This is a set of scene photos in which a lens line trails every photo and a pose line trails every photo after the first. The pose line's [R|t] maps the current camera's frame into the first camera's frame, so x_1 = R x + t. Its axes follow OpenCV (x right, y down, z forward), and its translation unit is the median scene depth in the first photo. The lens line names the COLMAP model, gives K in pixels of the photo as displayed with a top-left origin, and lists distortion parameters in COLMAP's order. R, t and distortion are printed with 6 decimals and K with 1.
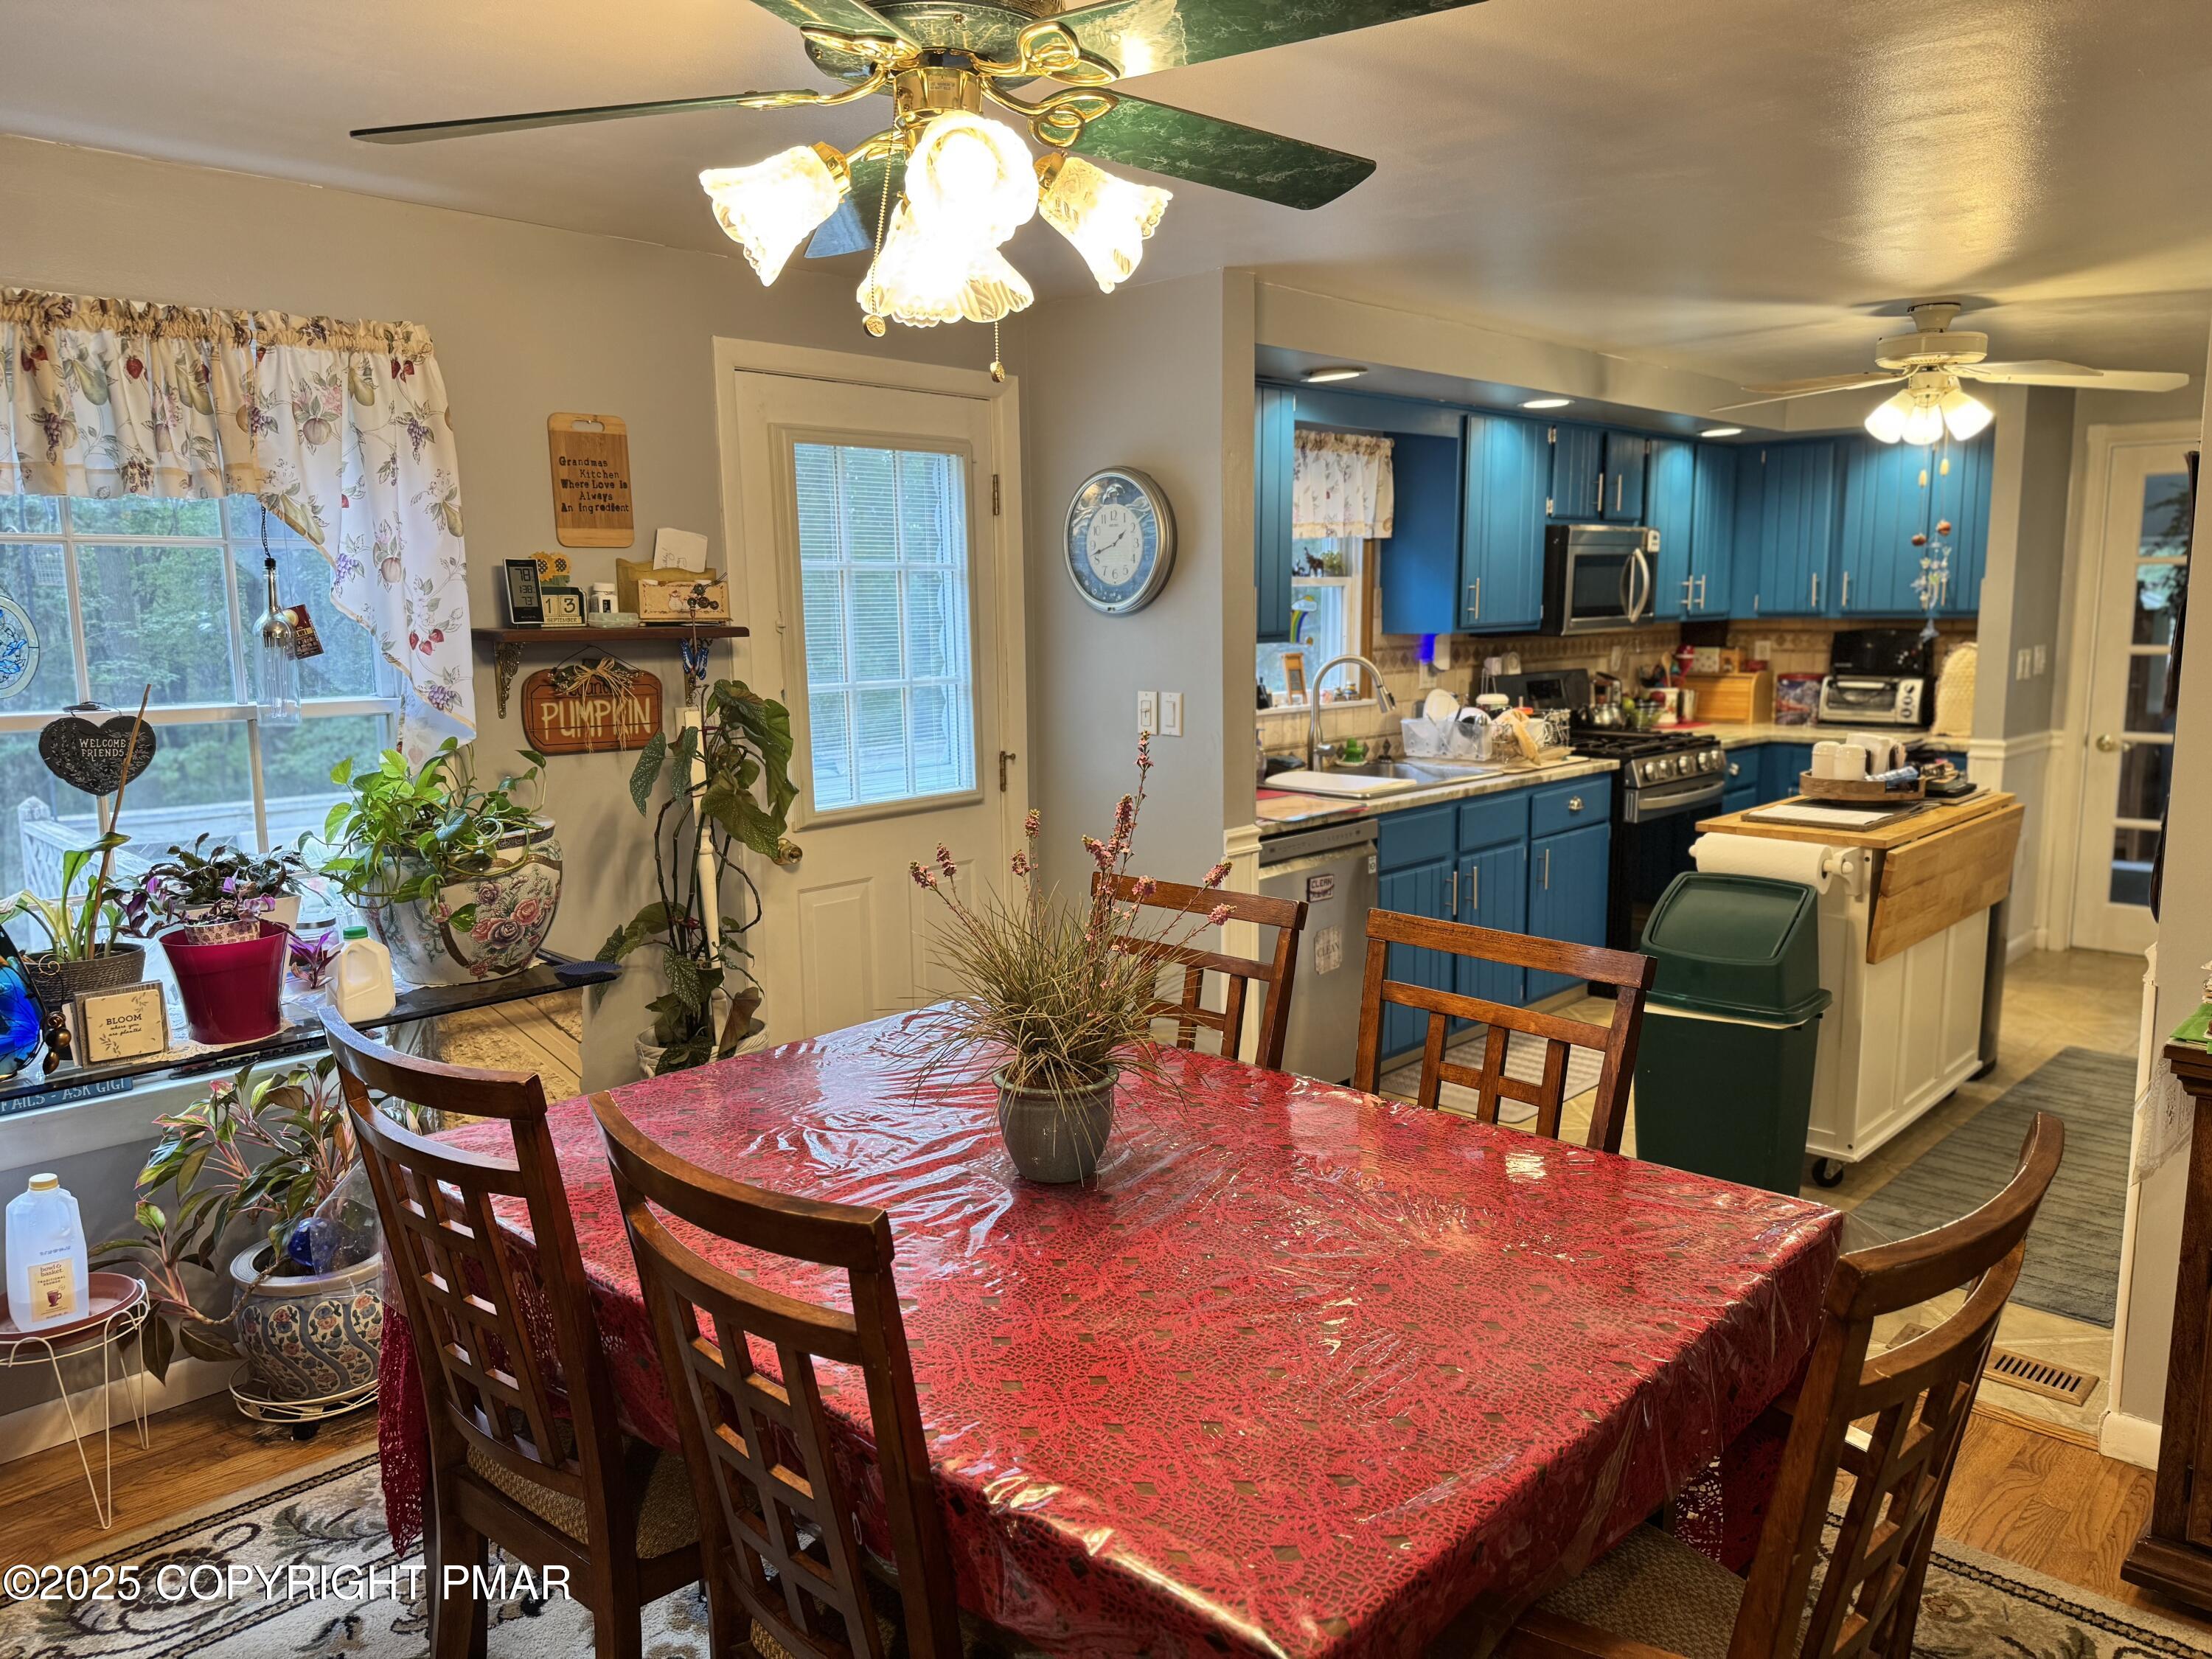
lens RADIAL K [[1558.8, 0, 1106.0], [0, 1558.8, 829.5], [0, 0, 1]] dist [0.120325, -0.204194]
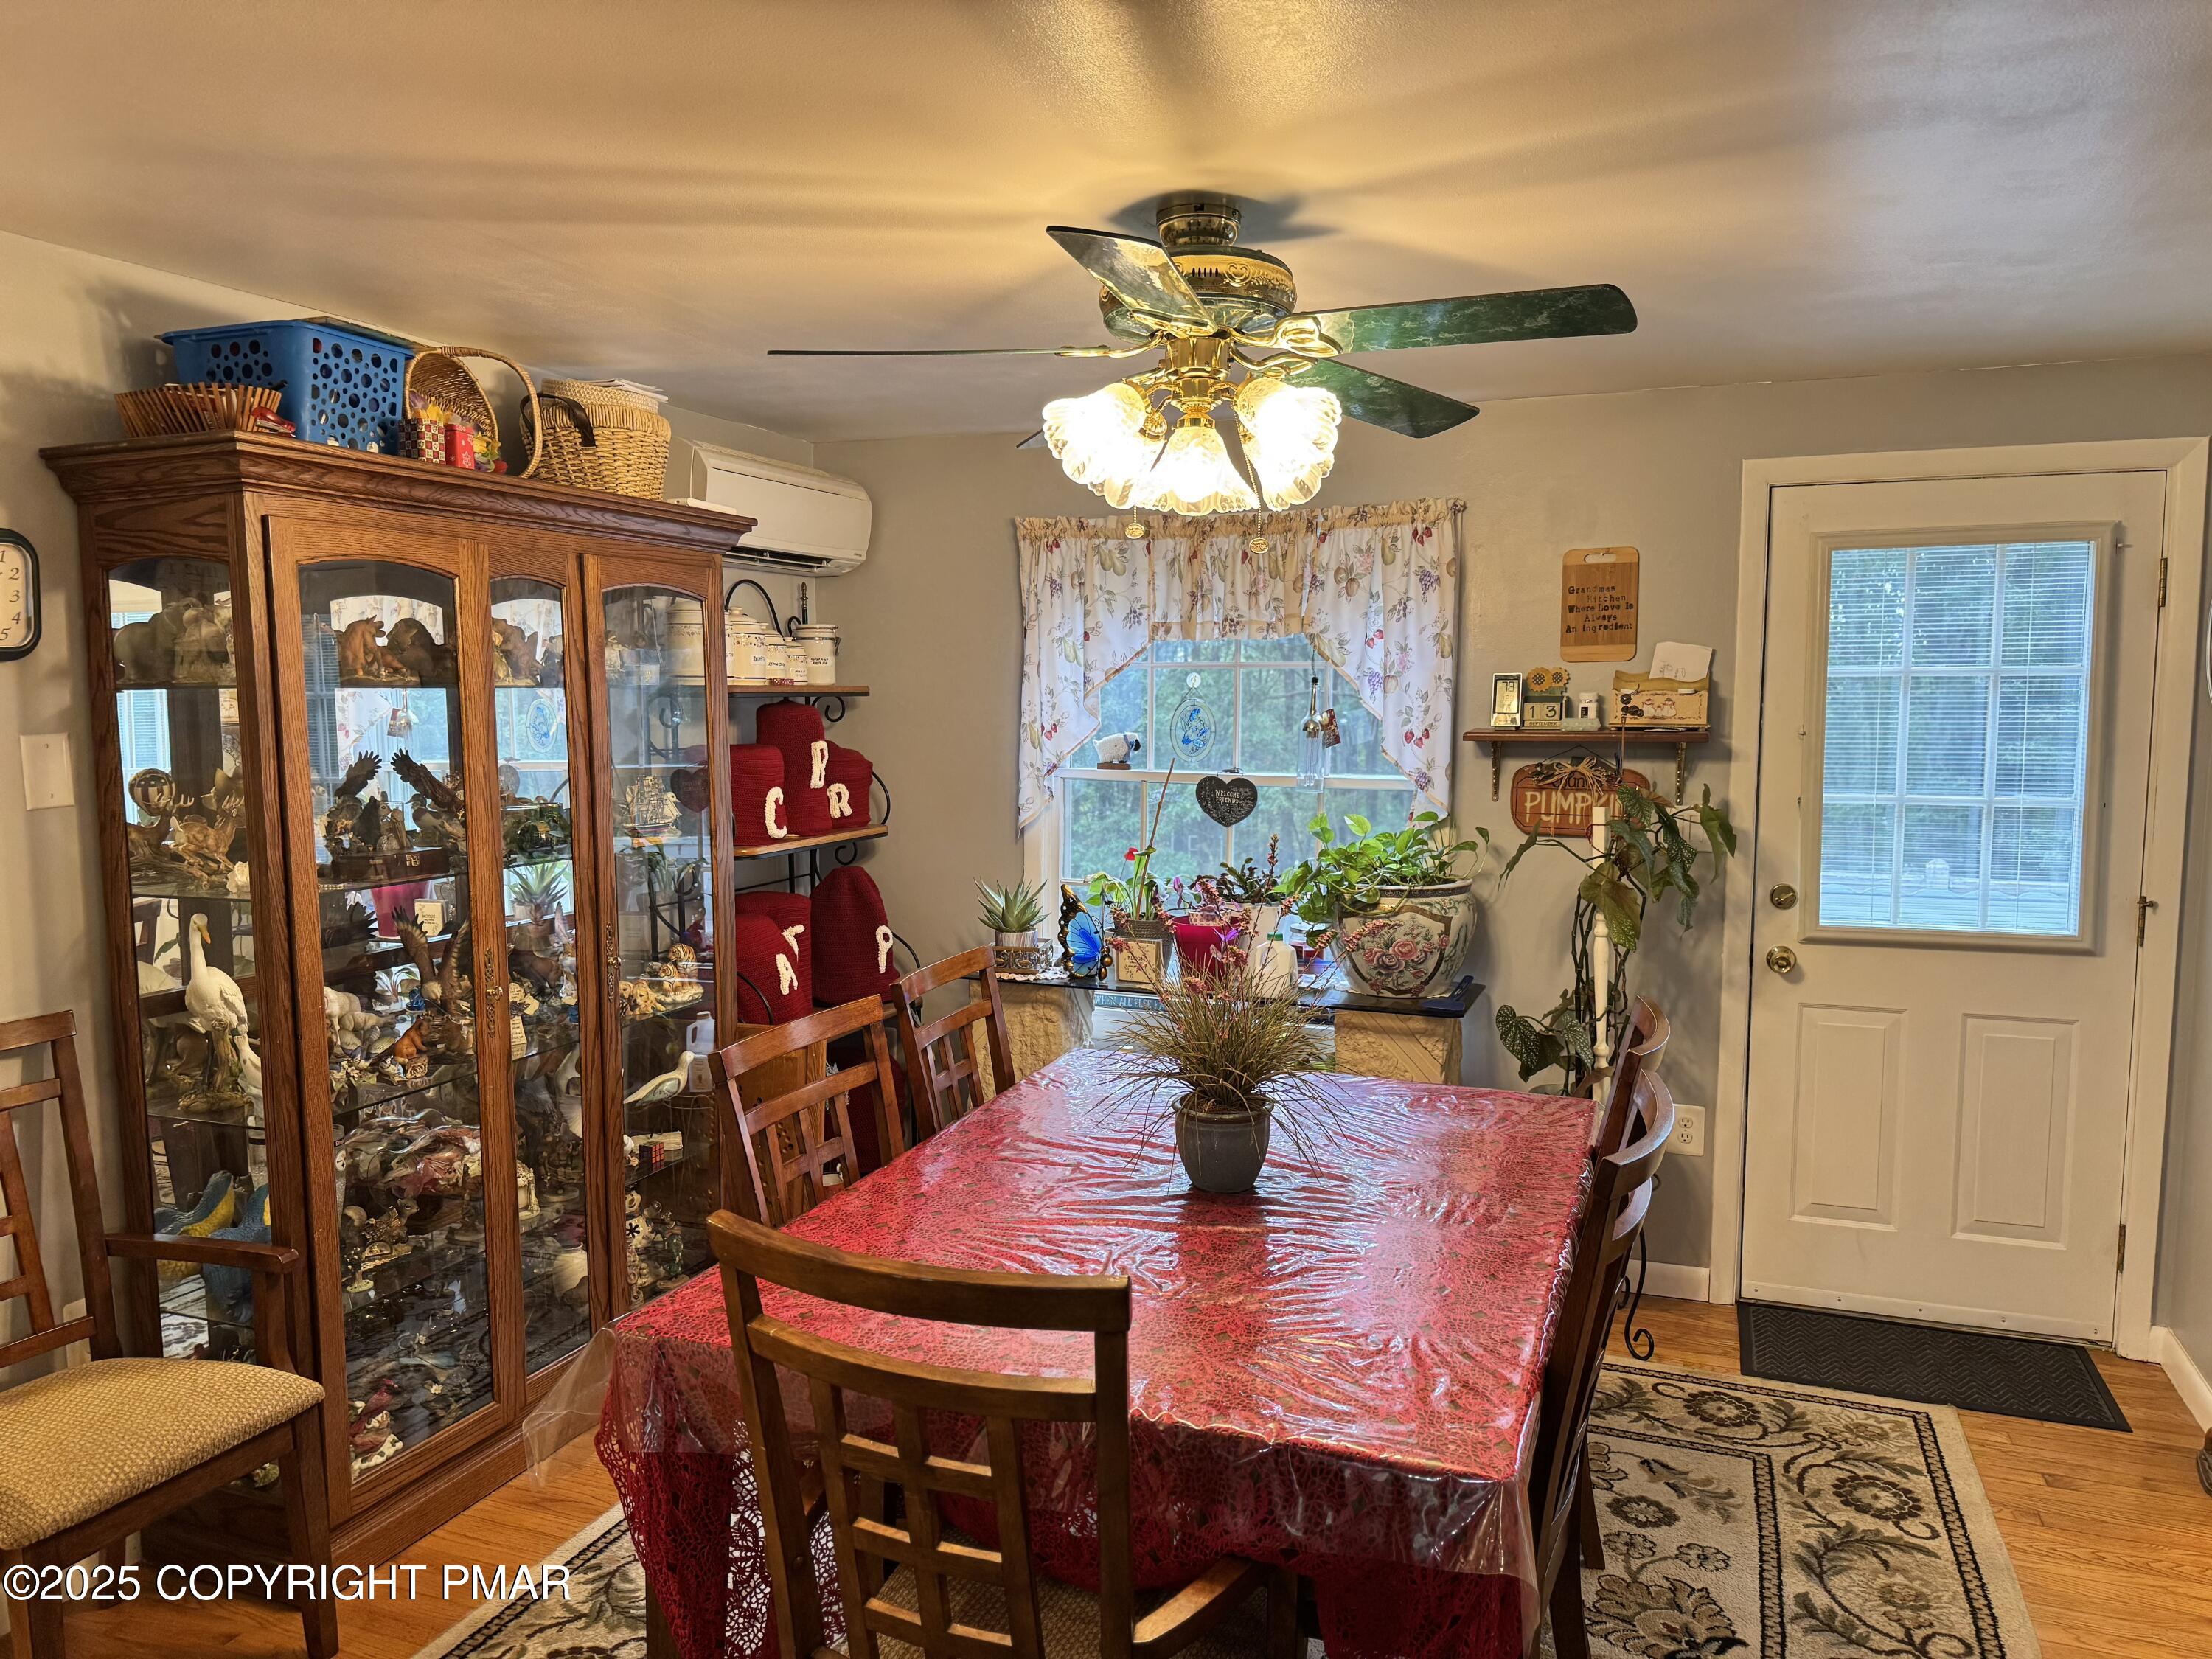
lens RADIAL K [[1545.1, 0, 1123.4], [0, 1545.1, 829.5], [0, 0, 1]] dist [0.187701, -0.366621]
pose [[0.386784, 0.095017, -0.917262, 0.376964], [-0.140601, 0.989125, 0.043174, -0.036241], [0.911389, 0.112269, 0.395937, 0.152323]]
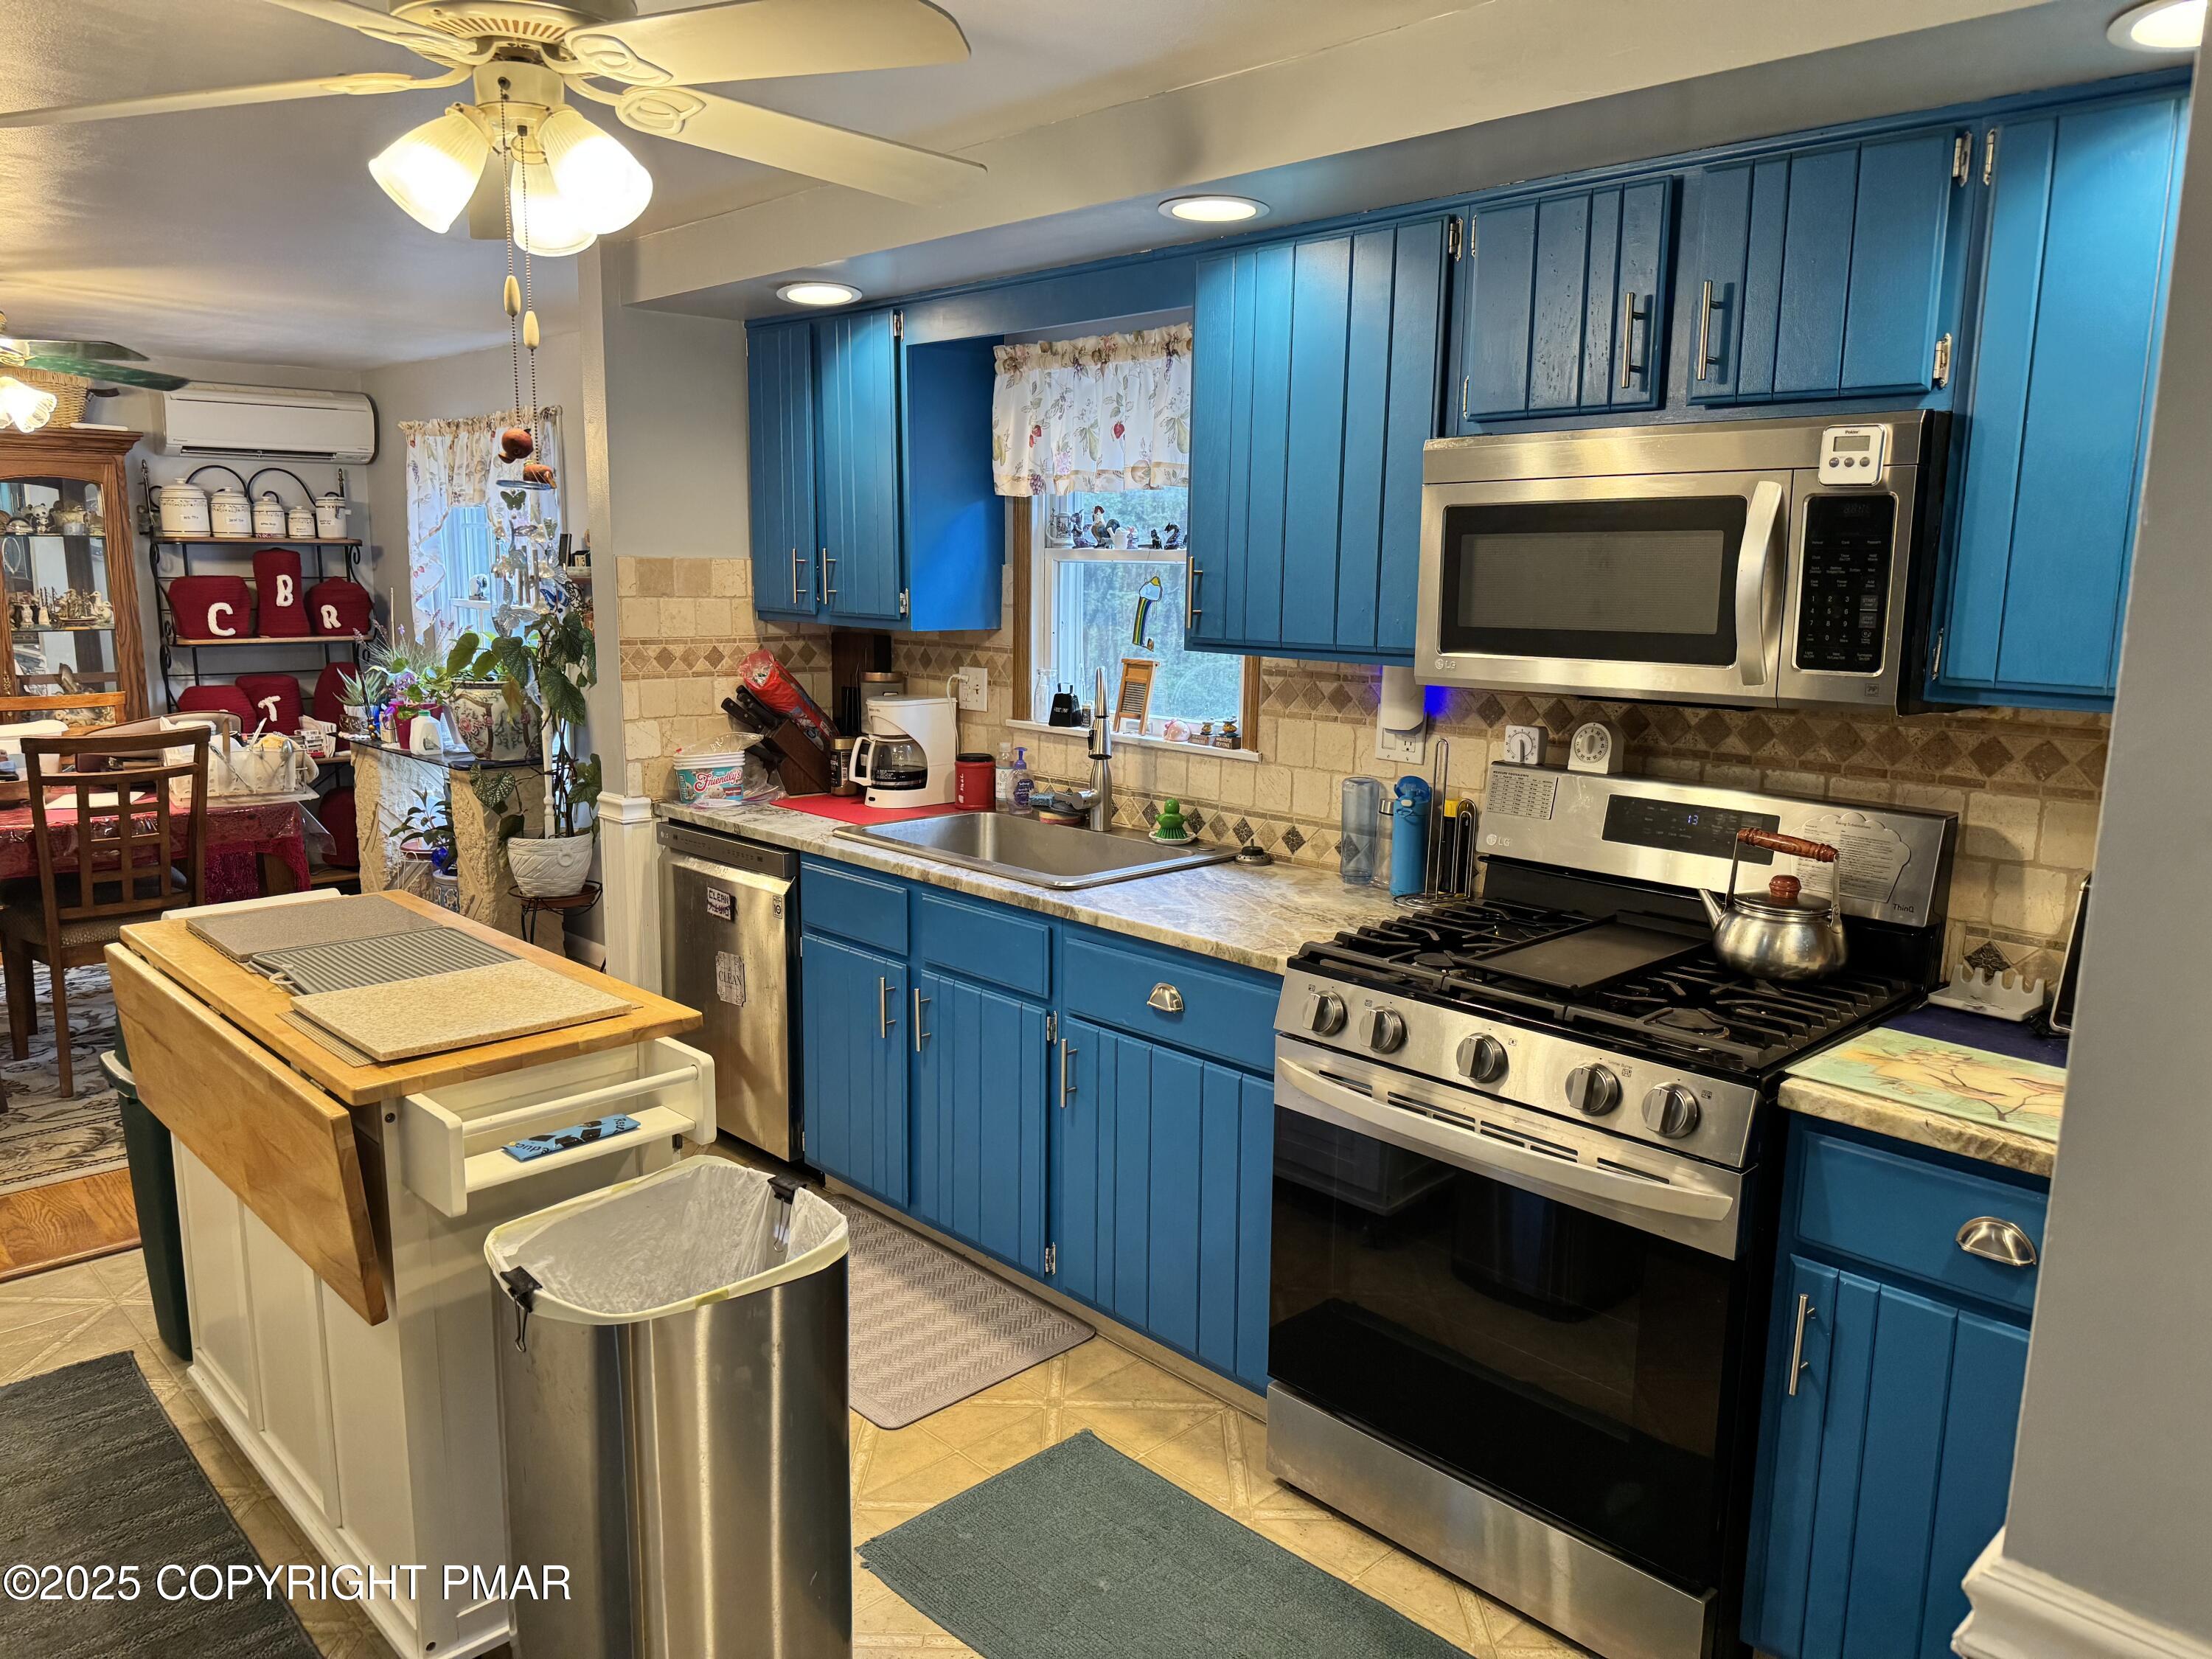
lens RADIAL K [[1558.8, 0, 1106.0], [0, 1558.8, 829.5], [0, 0, 1]] dist [0.120325, -0.204194]
pose [[-0.040735, 0.182096, -0.982437, 0.795300], [-0.159875, 0.969396, 0.186308, -0.162389], [0.986296, 0.164656, -0.010376, 0.979422]]
